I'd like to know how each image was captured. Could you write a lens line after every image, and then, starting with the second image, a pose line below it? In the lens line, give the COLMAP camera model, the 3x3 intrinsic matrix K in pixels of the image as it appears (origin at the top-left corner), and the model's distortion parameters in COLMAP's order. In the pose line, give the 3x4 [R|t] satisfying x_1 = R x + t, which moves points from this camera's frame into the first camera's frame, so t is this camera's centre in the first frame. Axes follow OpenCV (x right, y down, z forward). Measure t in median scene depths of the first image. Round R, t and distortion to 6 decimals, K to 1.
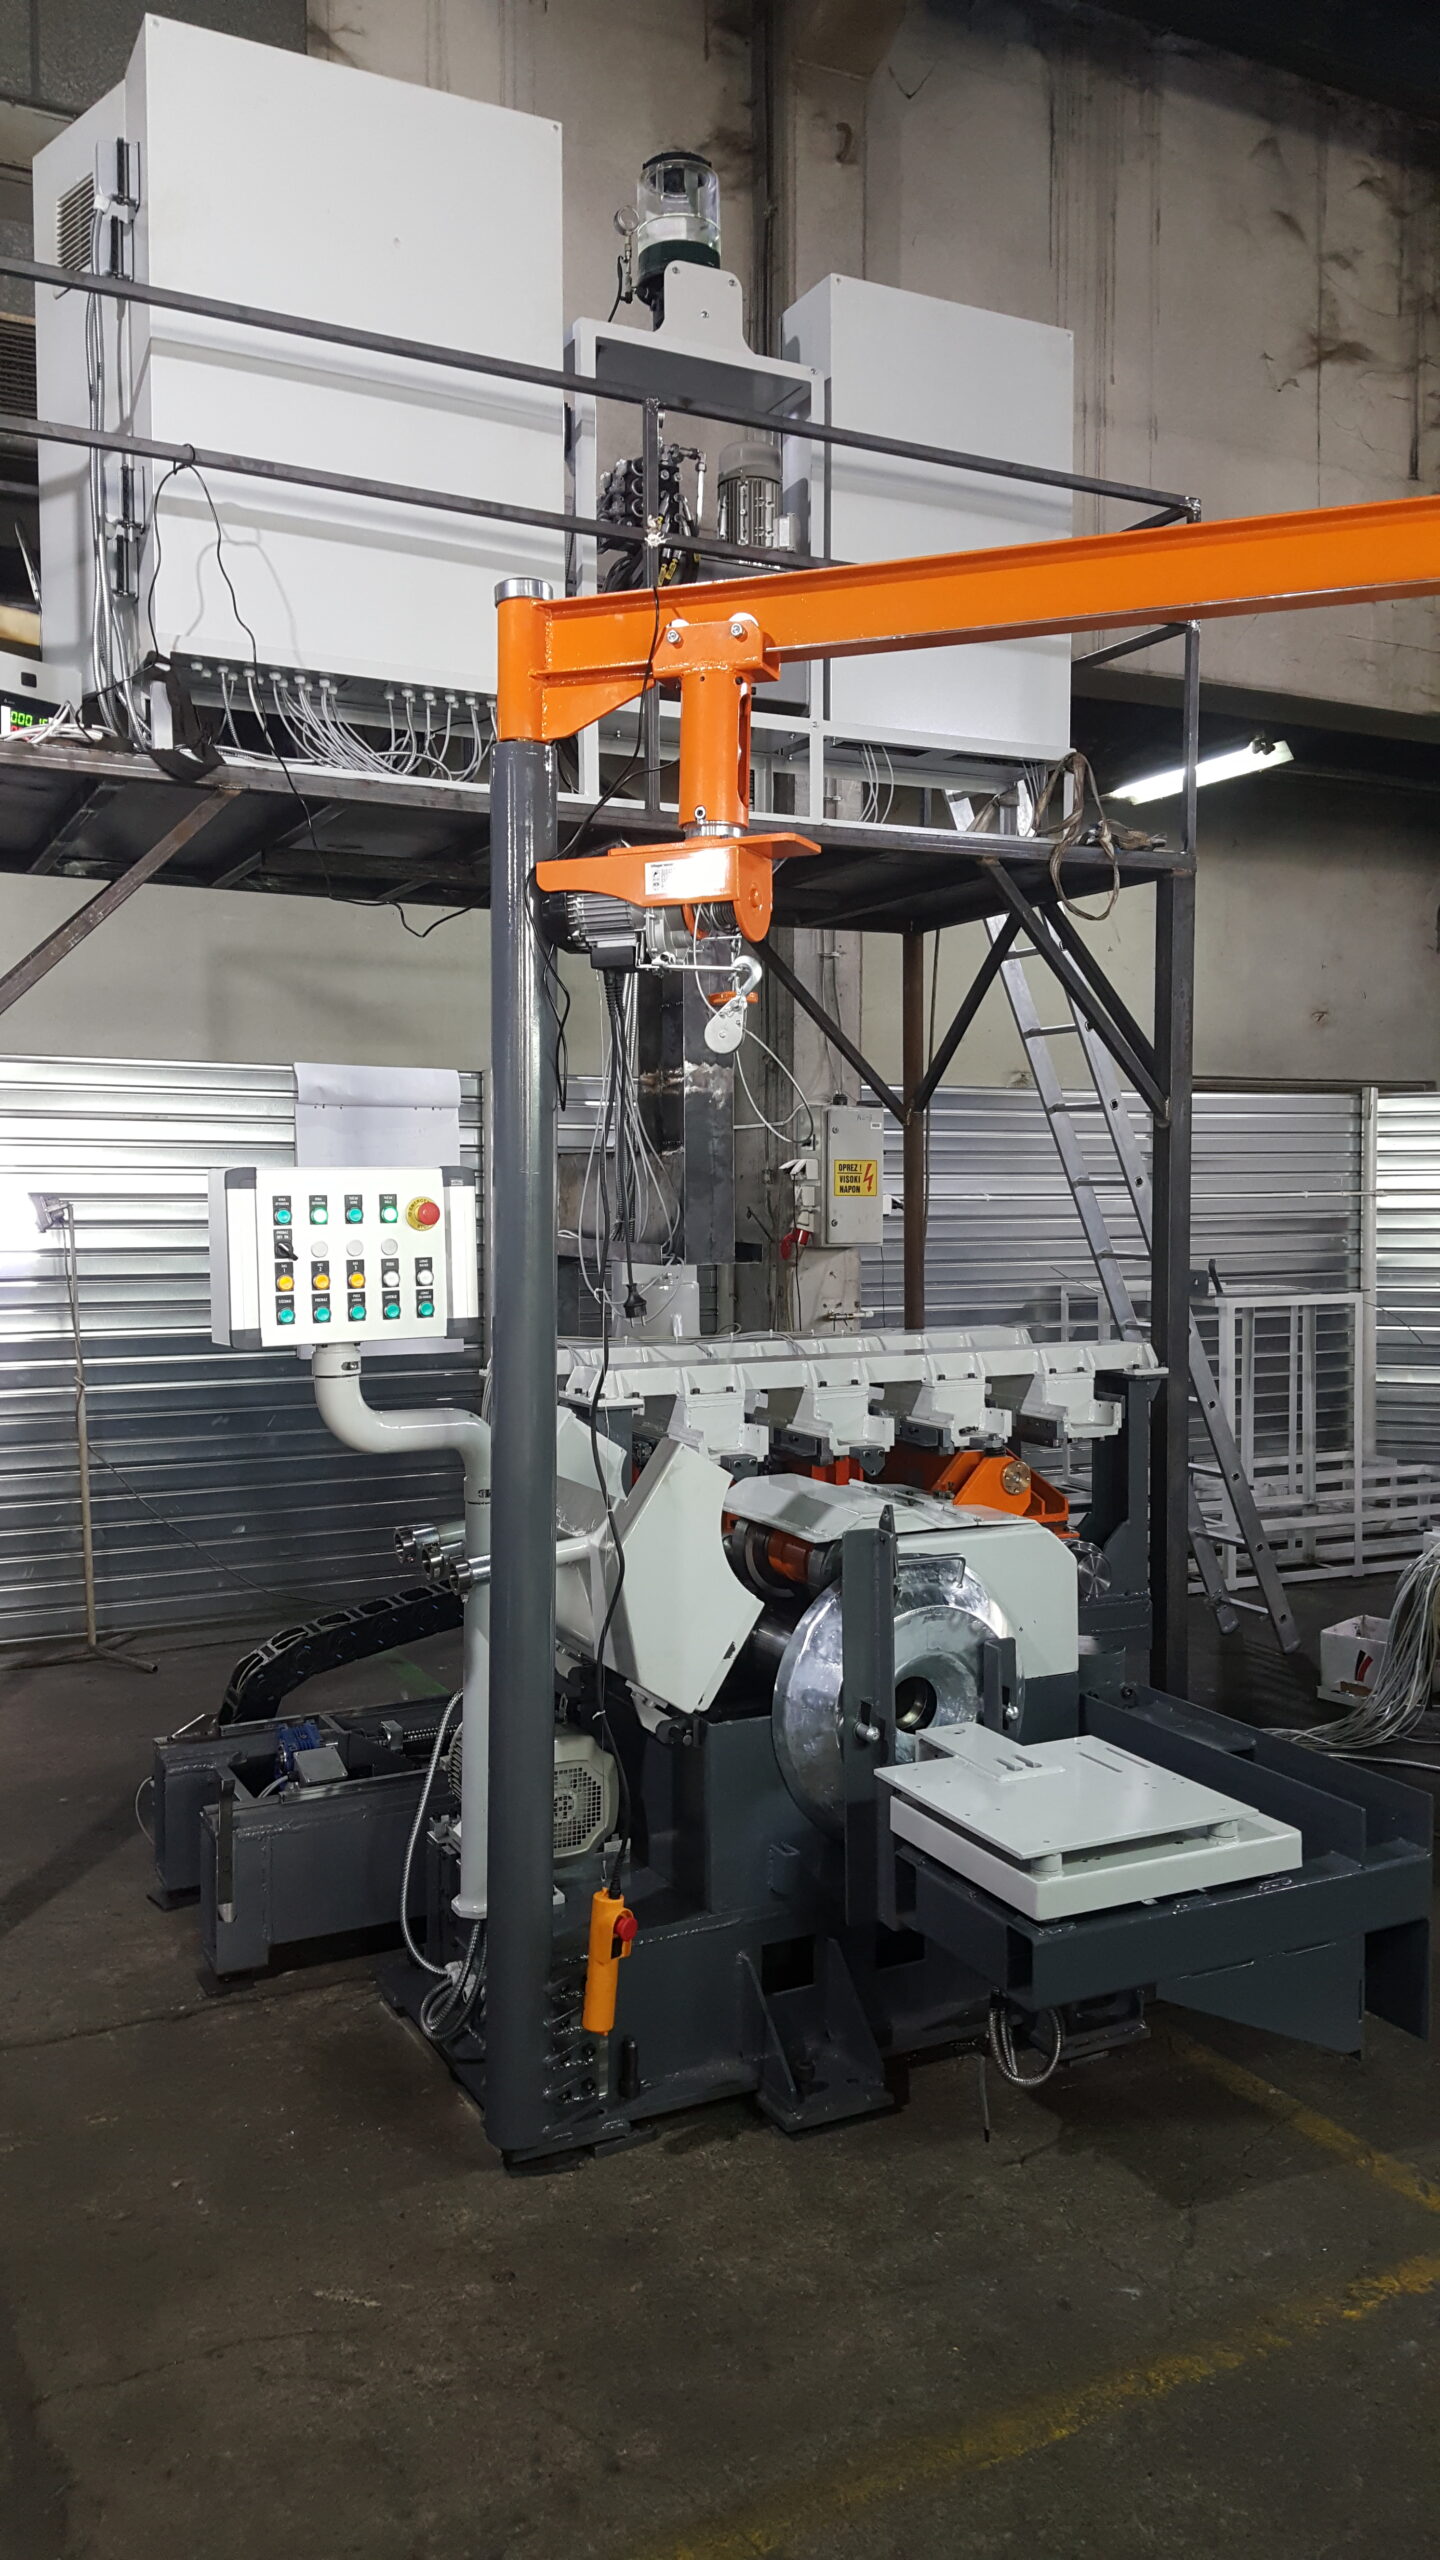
lens RADIAL K [[1877.1, 0, 684.3], [0, 1877.1, 1281.5], [0, 0, 1]] dist [0.155025, -0.224936]
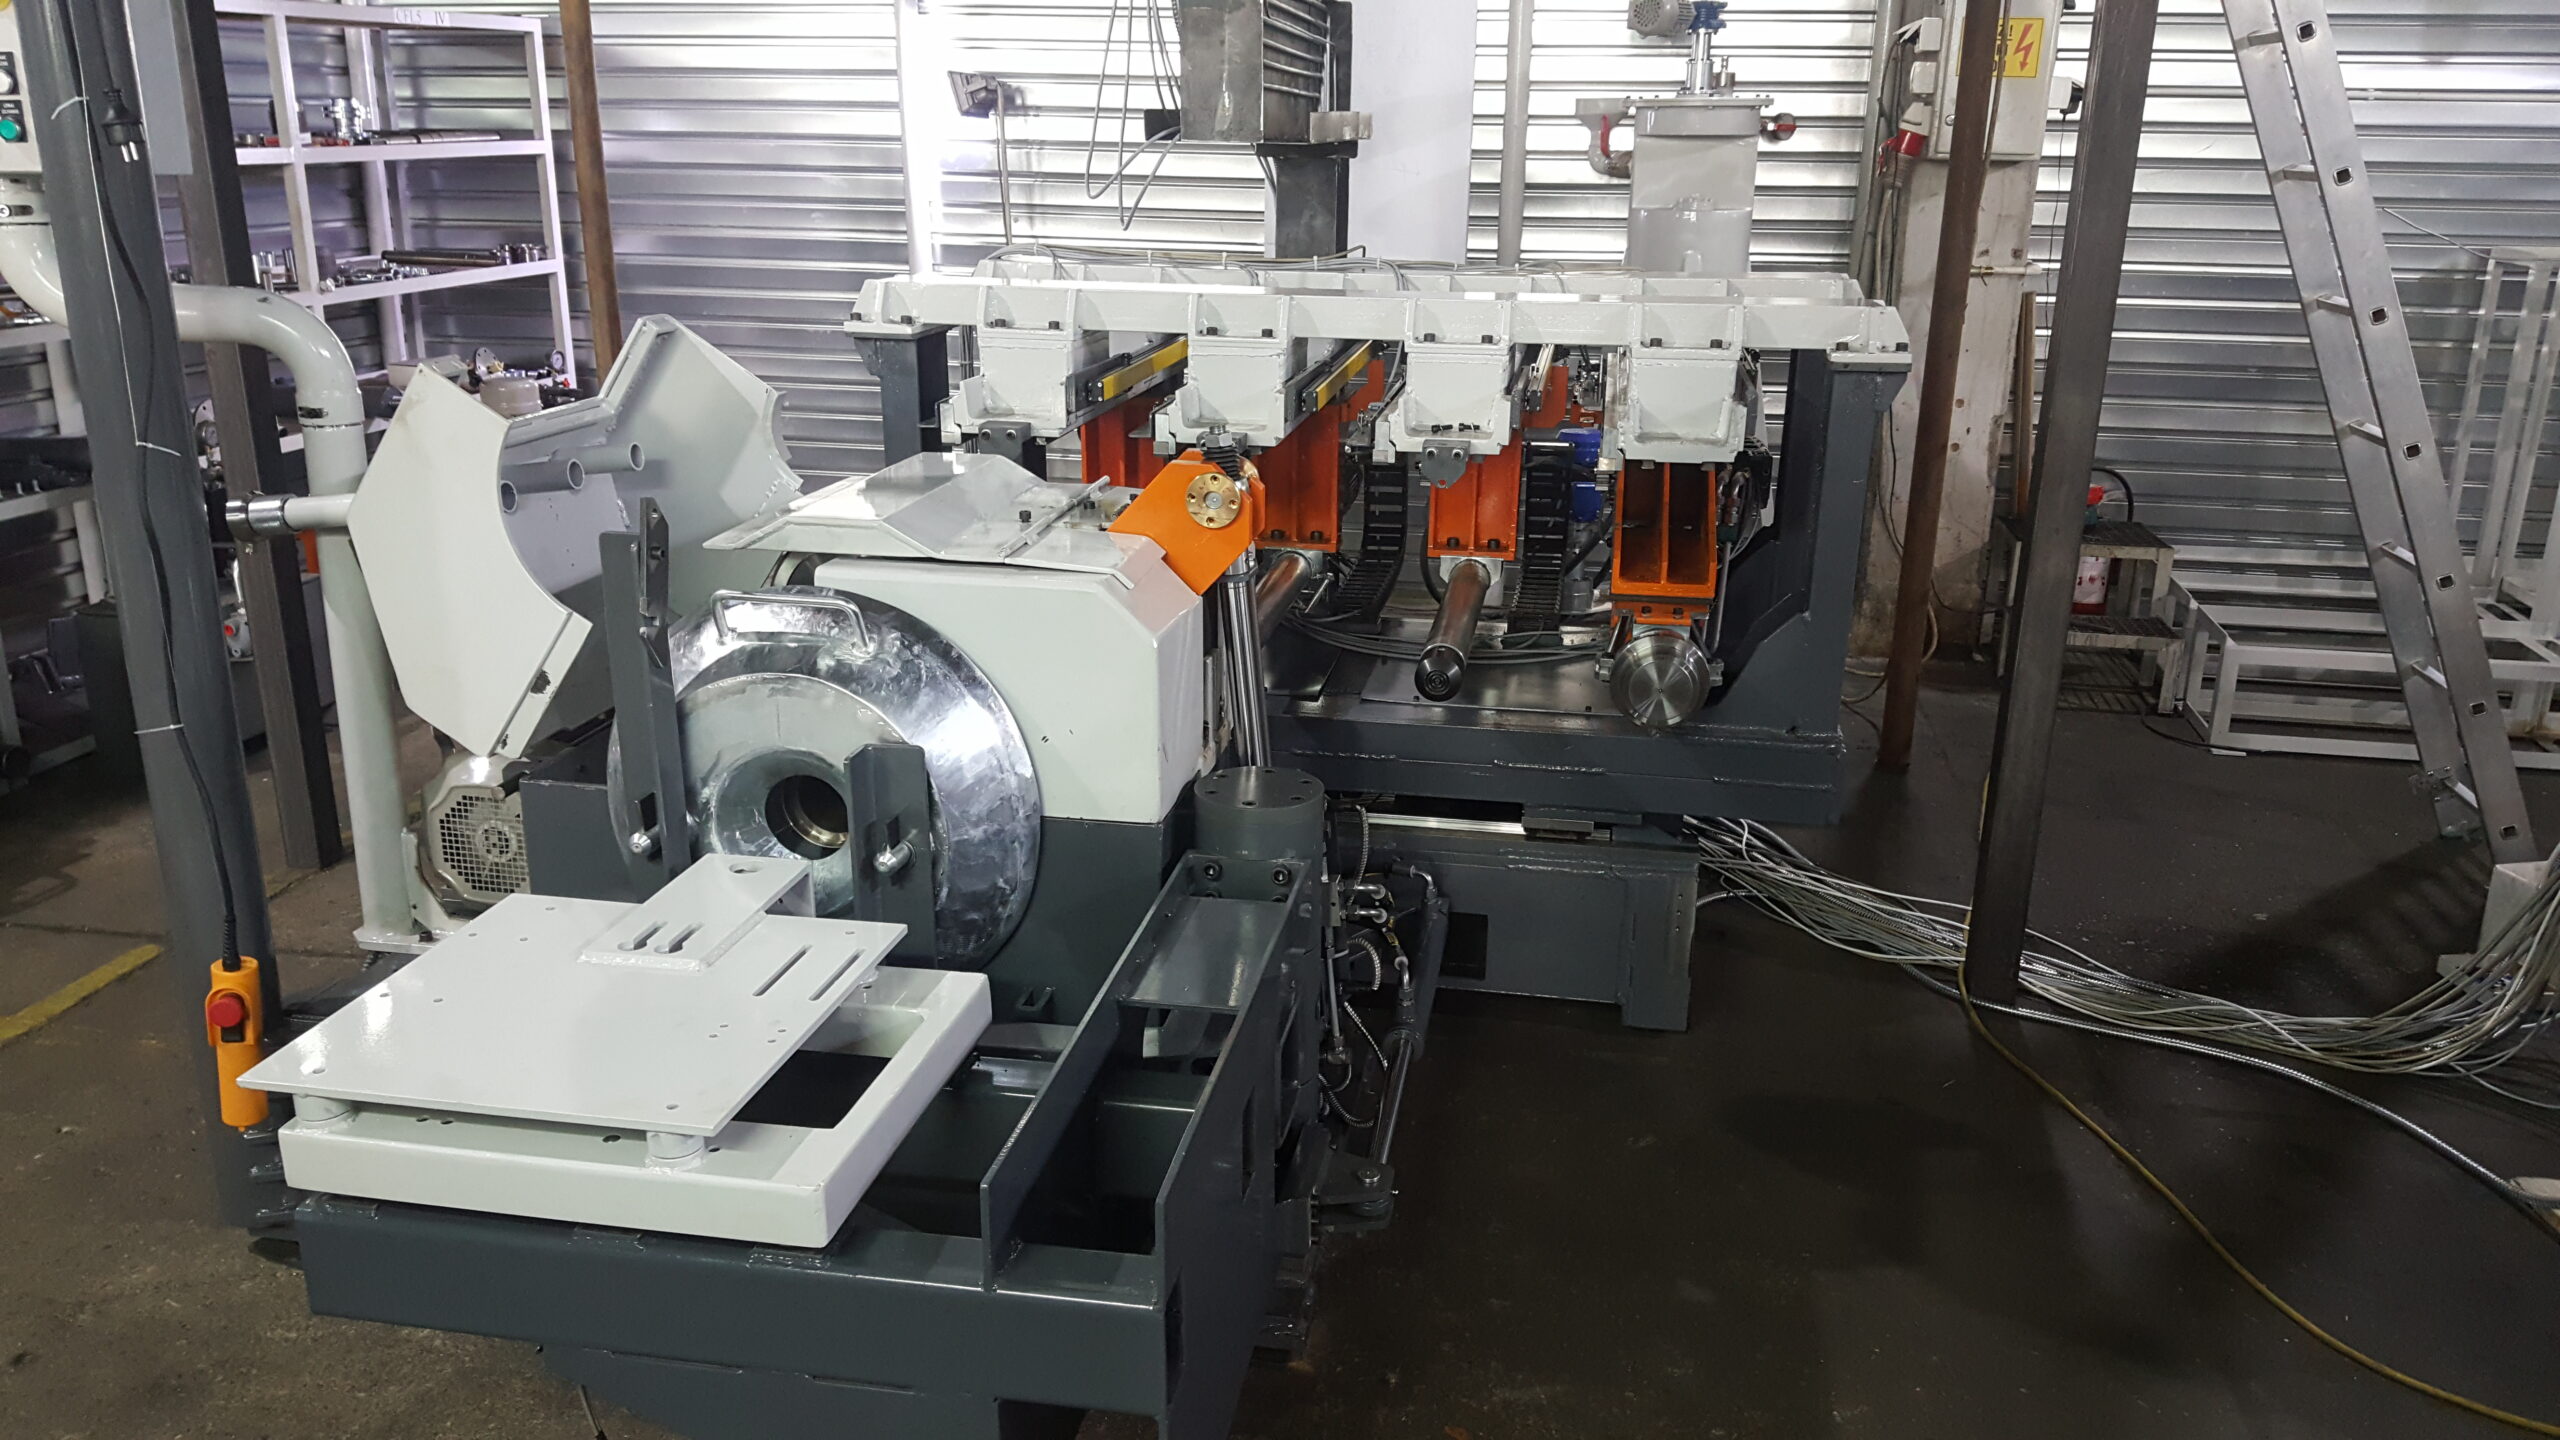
lens RADIAL K [[1877.1, 0, 1268.8], [0, 1877.1, 705.6], [0, 0, 1]] dist [0.155025, -0.224936]
pose [[0.807998, 0.172830, -0.563267, 0.564984], [-0.031887, 0.967435, 0.251101, 0.021204], [0.588322, -0.184928, 0.787197, 0.558048]]
